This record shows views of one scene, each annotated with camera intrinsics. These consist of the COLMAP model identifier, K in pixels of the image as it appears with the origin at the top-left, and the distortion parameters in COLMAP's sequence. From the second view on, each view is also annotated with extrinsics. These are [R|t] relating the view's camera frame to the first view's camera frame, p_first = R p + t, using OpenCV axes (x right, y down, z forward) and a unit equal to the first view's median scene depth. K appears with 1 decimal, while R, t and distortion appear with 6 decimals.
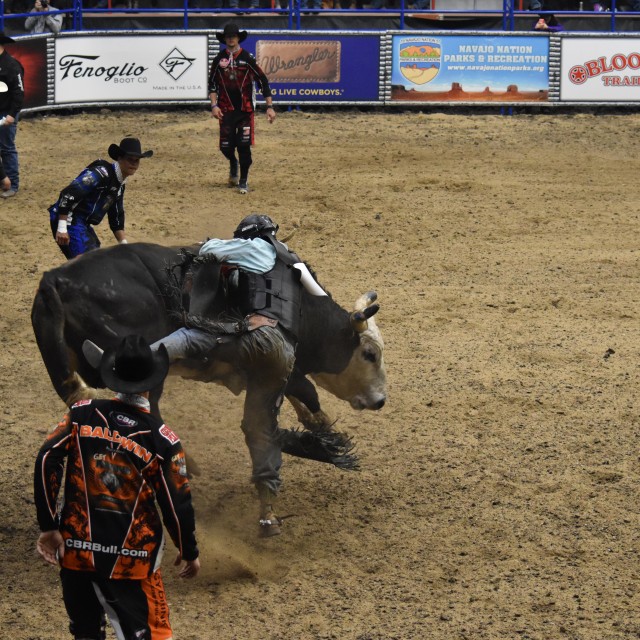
lens RADIAL K [[2301.0, 0, 320.0], [0, 2301.0, 320.0], [0, 0, 1]] dist [-0.303900, 0.658668]
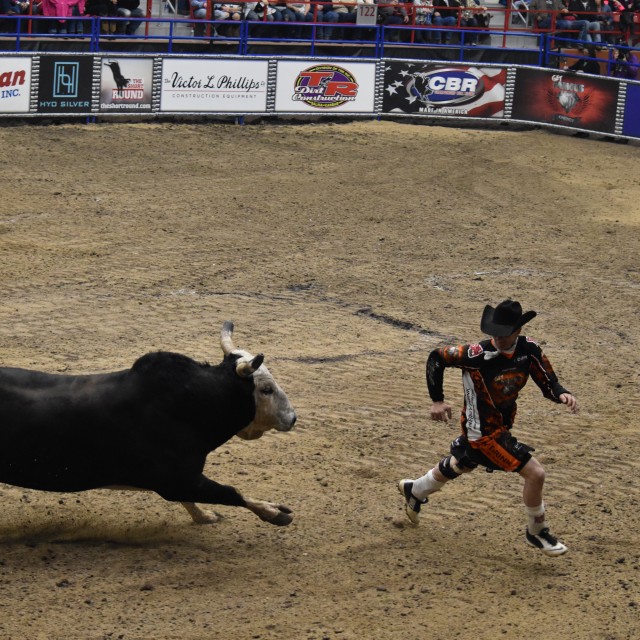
lens RADIAL K [[2301.0, 0, 320.0], [0, 2301.0, 320.0], [0, 0, 1]] dist [-0.303900, 0.658668]
pose [[0.780217, -0.061237, 0.622505, -0.641960], [0.063357, 0.997815, 0.018749, -0.004277], [-0.622293, 0.024812, 0.782391, 0.012171]]
